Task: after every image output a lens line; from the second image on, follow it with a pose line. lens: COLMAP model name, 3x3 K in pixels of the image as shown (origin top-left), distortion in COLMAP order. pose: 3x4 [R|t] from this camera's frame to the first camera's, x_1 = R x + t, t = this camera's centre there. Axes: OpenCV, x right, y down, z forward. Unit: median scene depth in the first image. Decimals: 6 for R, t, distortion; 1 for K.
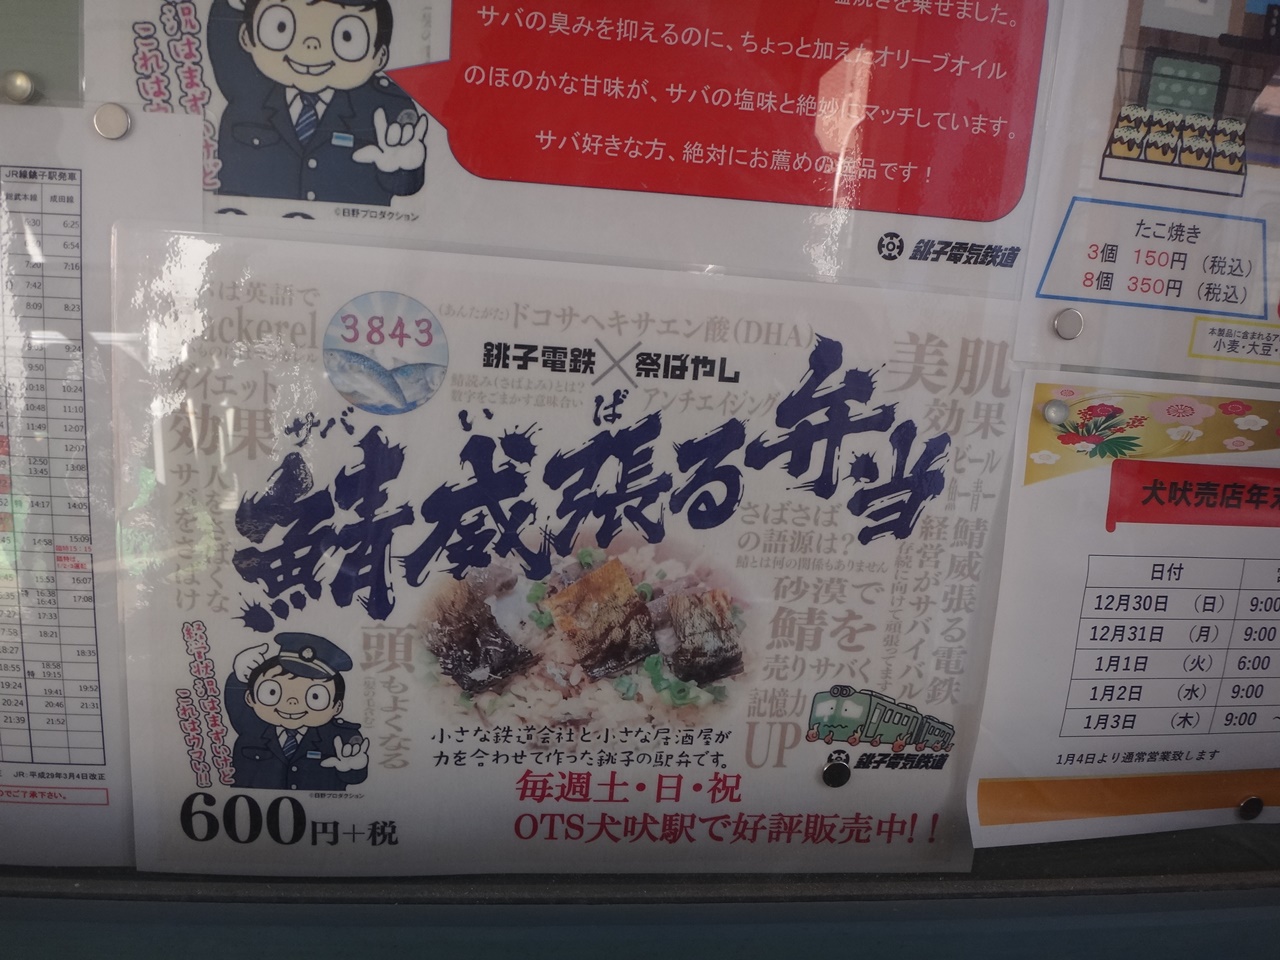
lens RADIAL K [[1060.7, 0, 644.1], [0, 1060.7, 519.3], [0, 0, 1]] dist [-0.003823, -0.064999]
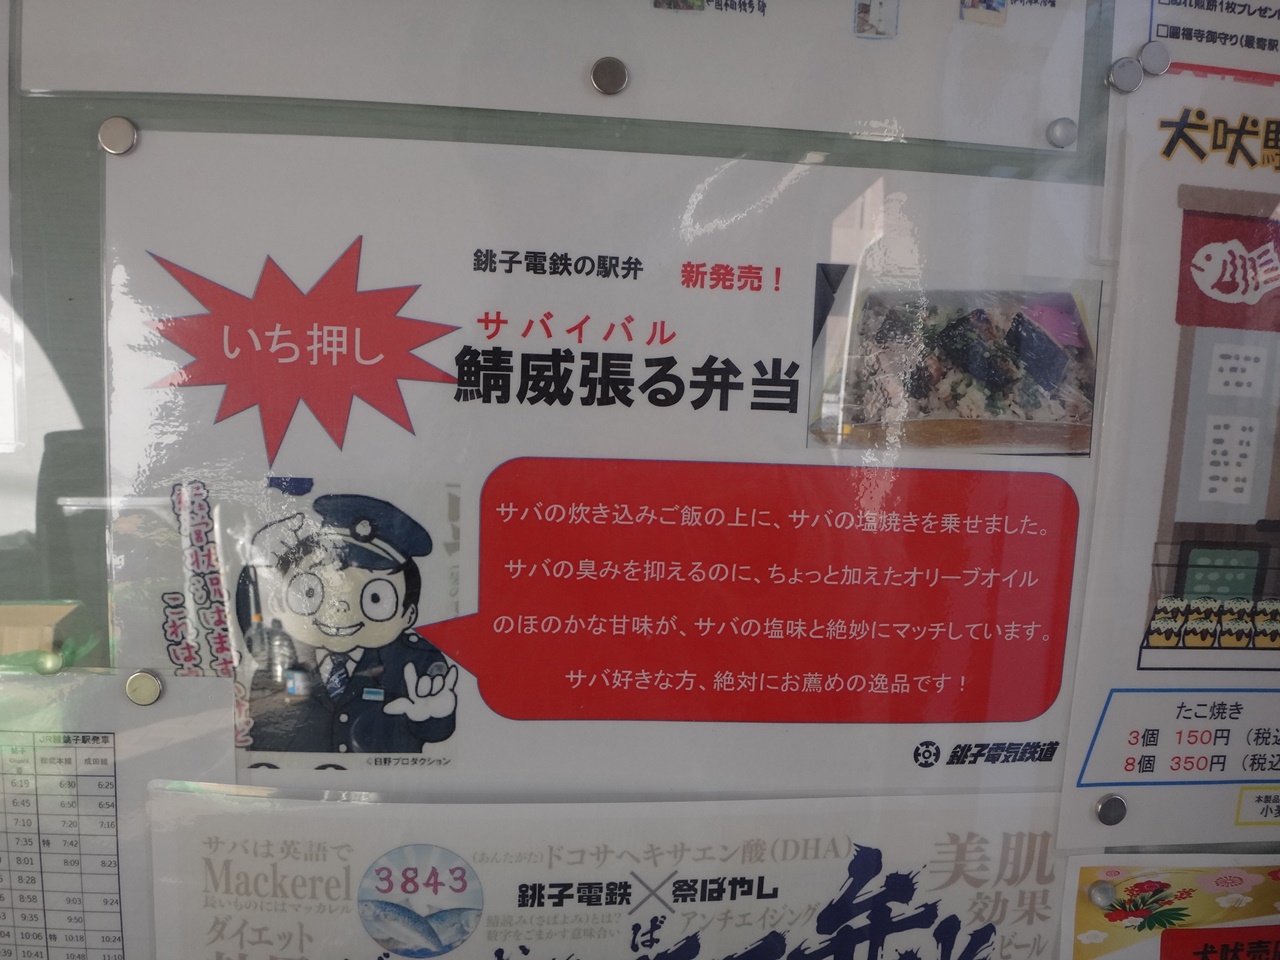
lens RADIAL K [[1060.7, 0, 644.1], [0, 1060.7, 519.3], [0, 0, 1]] dist [-0.003823, -0.064999]
pose [[0.999214, -0.030353, -0.025502, 0.001530], [0.028662, 0.997522, -0.064244, -0.434737], [0.027389, 0.063463, 0.997608, -0.004731]]
